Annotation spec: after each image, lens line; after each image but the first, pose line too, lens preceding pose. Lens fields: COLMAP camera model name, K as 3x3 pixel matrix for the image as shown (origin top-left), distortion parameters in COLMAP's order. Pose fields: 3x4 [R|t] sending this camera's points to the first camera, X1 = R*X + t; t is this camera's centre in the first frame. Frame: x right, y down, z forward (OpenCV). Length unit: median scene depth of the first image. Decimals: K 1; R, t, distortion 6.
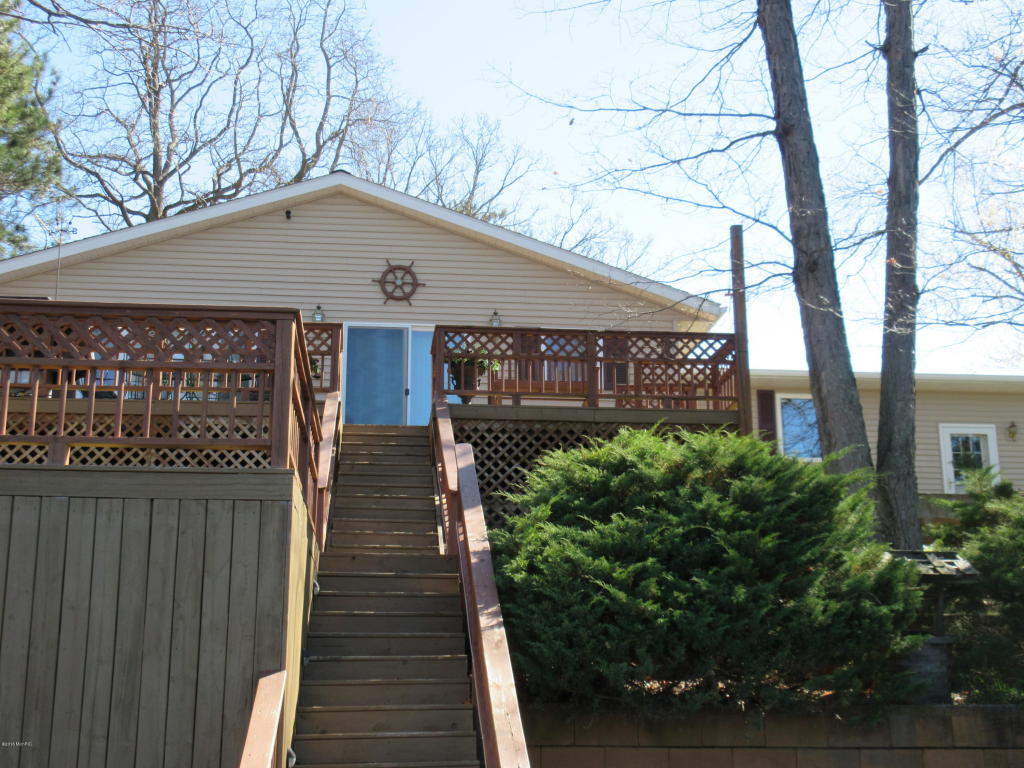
lens RADIAL K [[1322.8, 0, 514.7], [0, 1322.8, 379.3], [0, 0, 1]] dist [-0.018230, 0.000000]
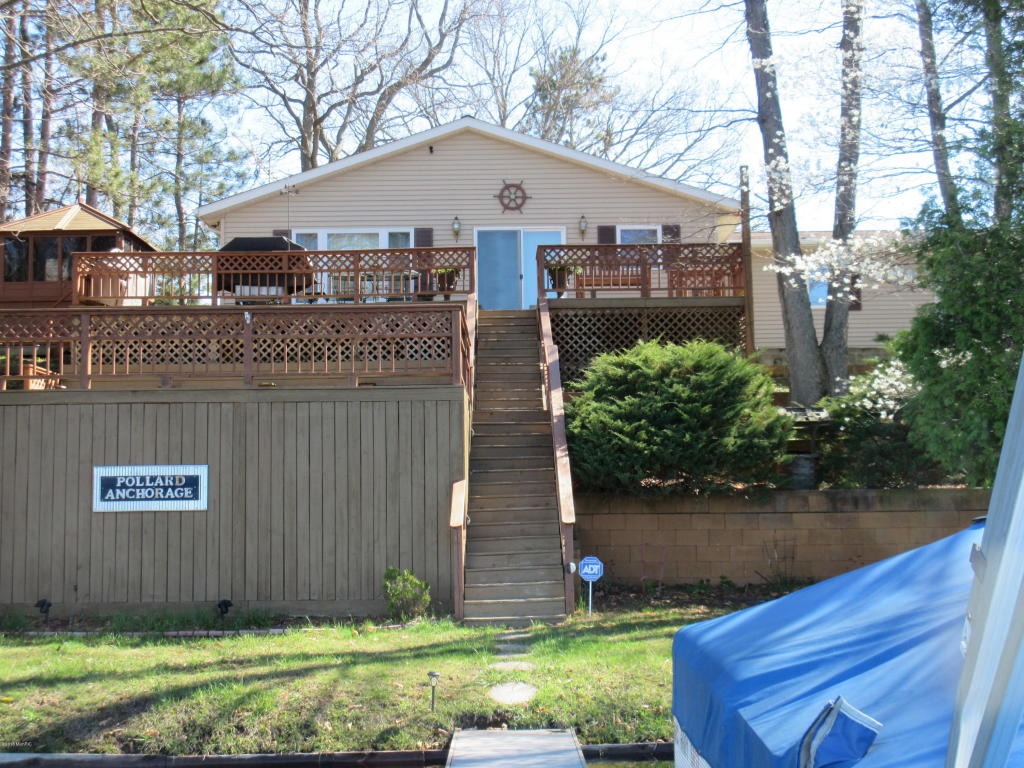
lens RADIAL K [[1322.8, 0, 513.9], [0, 1322.8, 384.4], [0, 0, 1]] dist [-0.018230, 0.000000]
pose [[0.995134, -0.023033, -0.095797, 0.084988], [0.038040, 0.986720, 0.157913, -0.198253], [0.090887, -0.160789, 0.982795, -0.796139]]
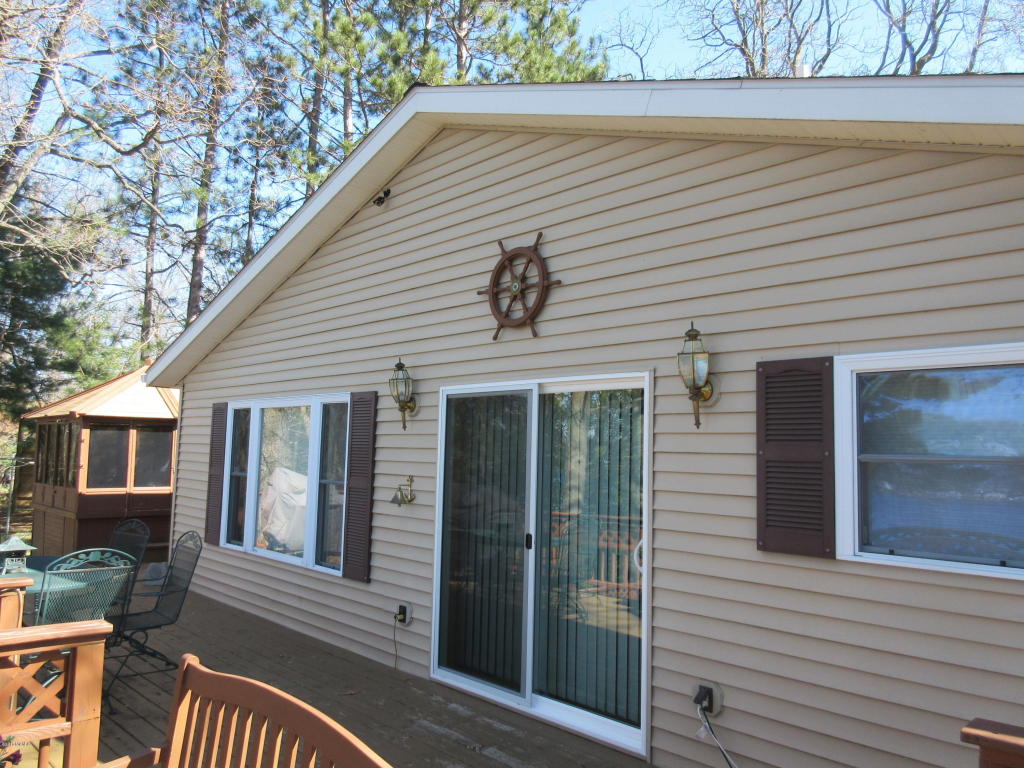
lens RADIAL K [[764.2, 0, 512.5], [0, 764.2, 386.6], [0, 0, 1]] dist [0.027384, -0.004013]
pose [[0.611032, -0.052700, -0.789849, 0.237052], [0.177326, 0.981538, 0.071690, -0.119273], [0.771489, -0.183866, 0.609096, 1.687014]]
